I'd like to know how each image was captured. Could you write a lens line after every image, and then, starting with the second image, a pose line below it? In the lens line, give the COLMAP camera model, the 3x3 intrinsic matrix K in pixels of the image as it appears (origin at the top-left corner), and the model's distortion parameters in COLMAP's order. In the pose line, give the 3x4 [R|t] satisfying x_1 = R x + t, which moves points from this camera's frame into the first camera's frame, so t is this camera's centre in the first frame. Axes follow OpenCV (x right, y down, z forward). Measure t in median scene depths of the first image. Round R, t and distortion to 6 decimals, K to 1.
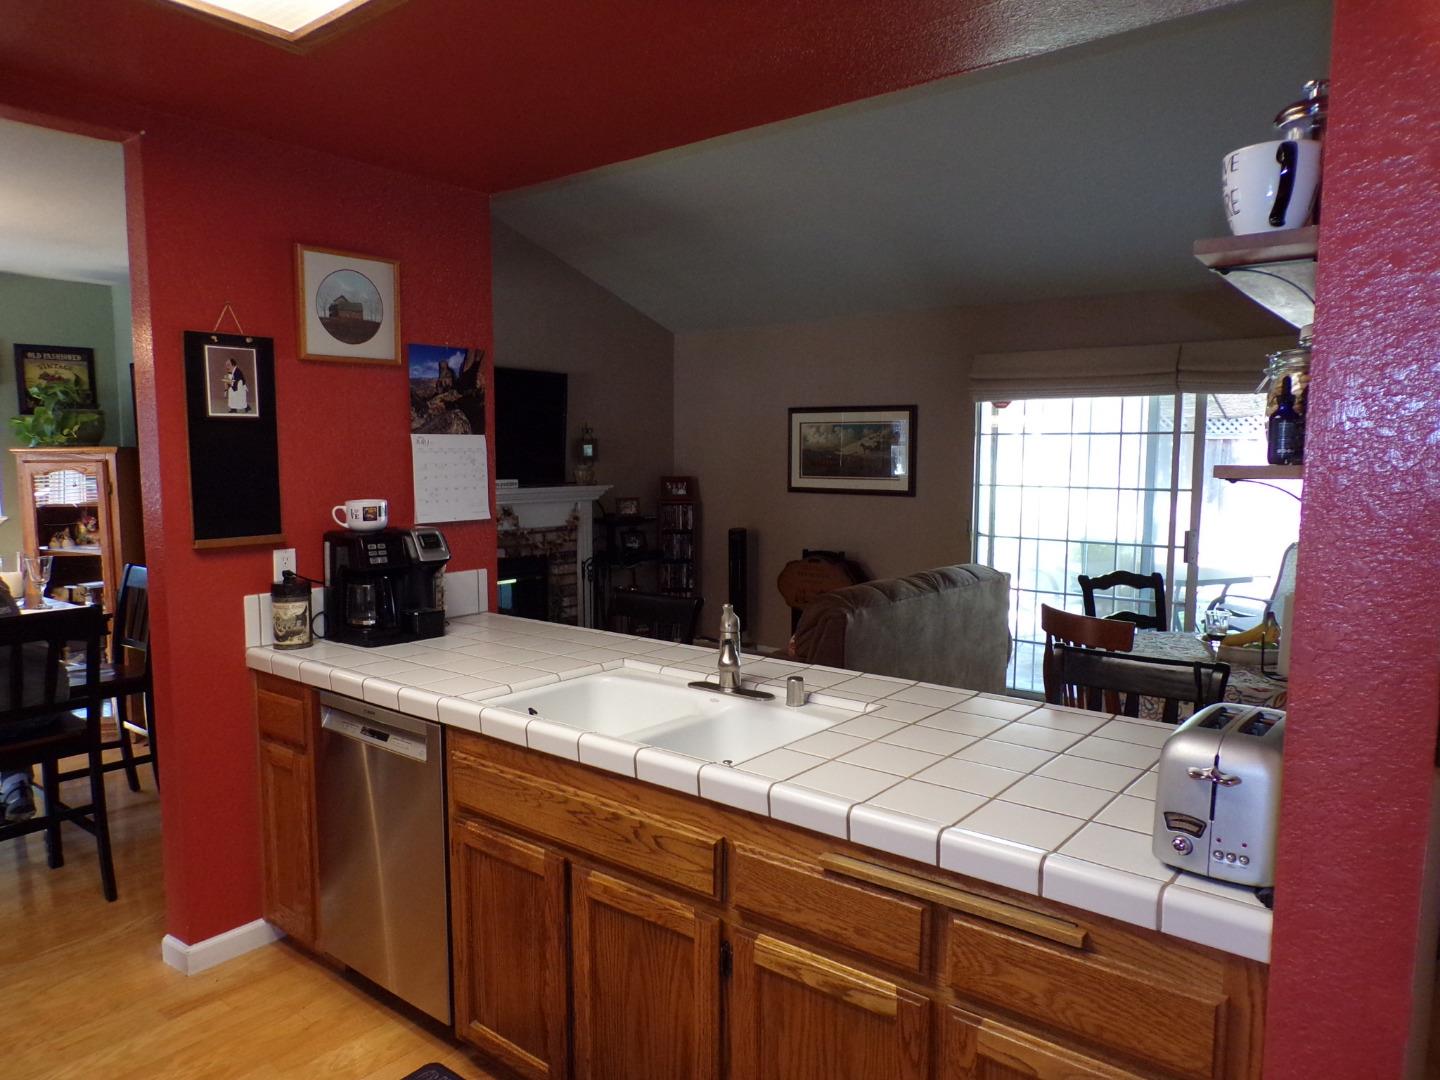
lens RADIAL K [[962.5, 0, 720.0], [0, 962.5, 540.0], [0, 0, 1]] dist [-0.001910, -0.000583]
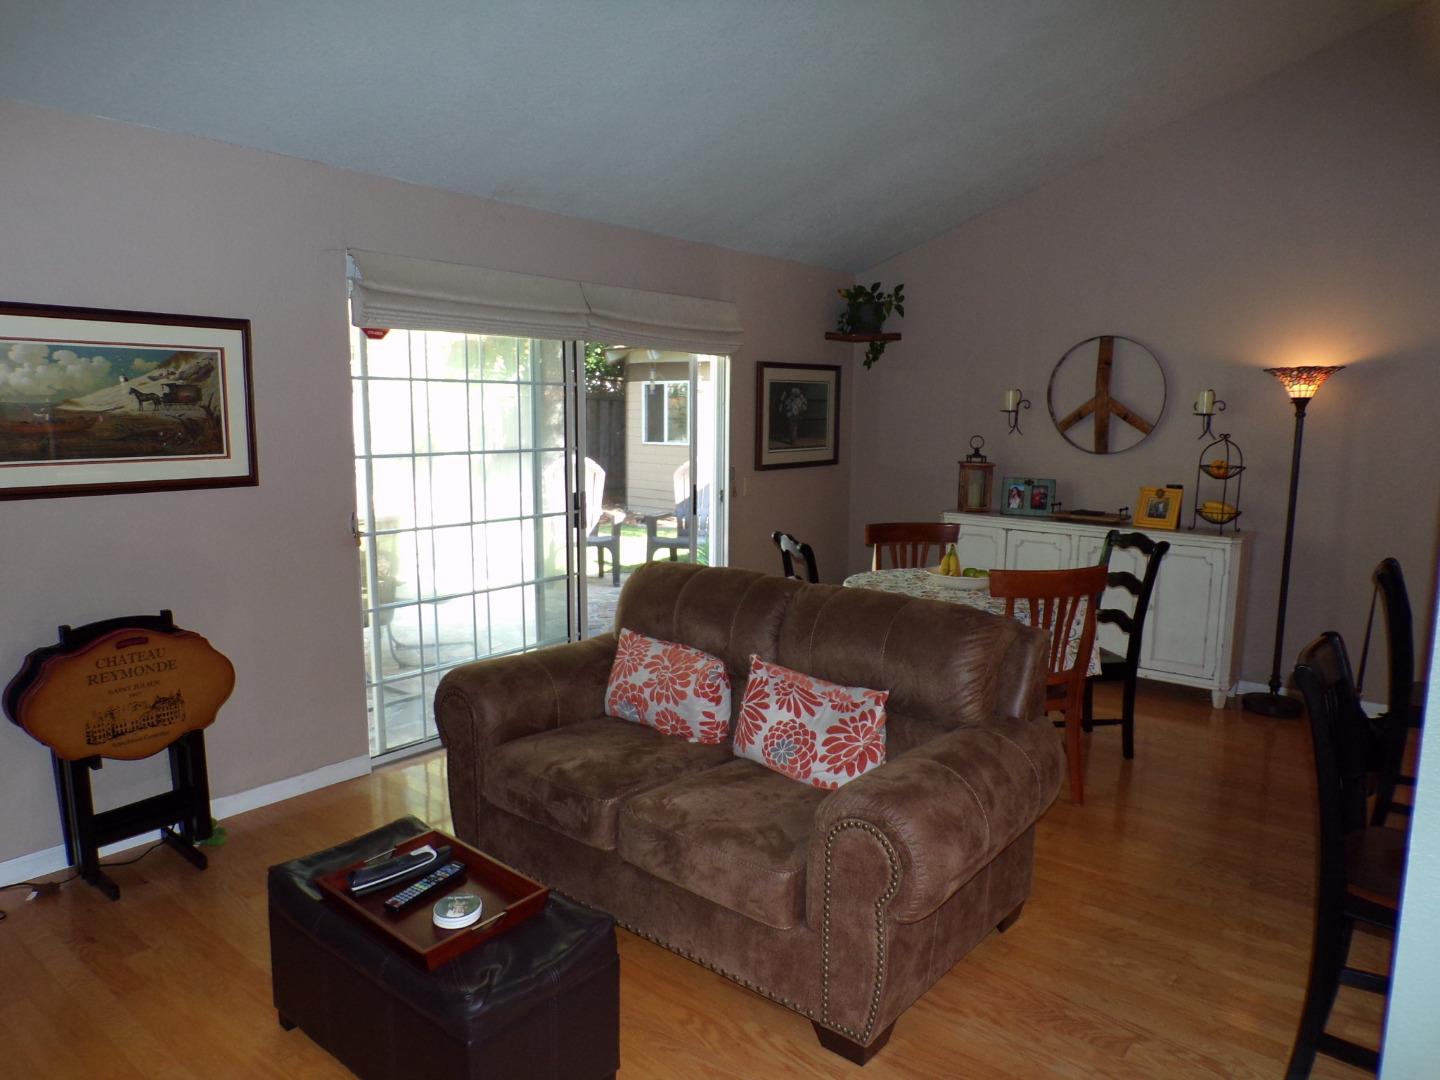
lens RADIAL K [[962.5, 0, 720.0], [0, 962.5, 540.0], [0, 0, 1]] dist [-0.001910, -0.000583]
pose [[0.032620, -0.141473, 0.989405, -0.349020], [0.090214, 0.986307, 0.138056, -0.063893], [-0.995388, 0.084754, 0.044936, 0.681660]]
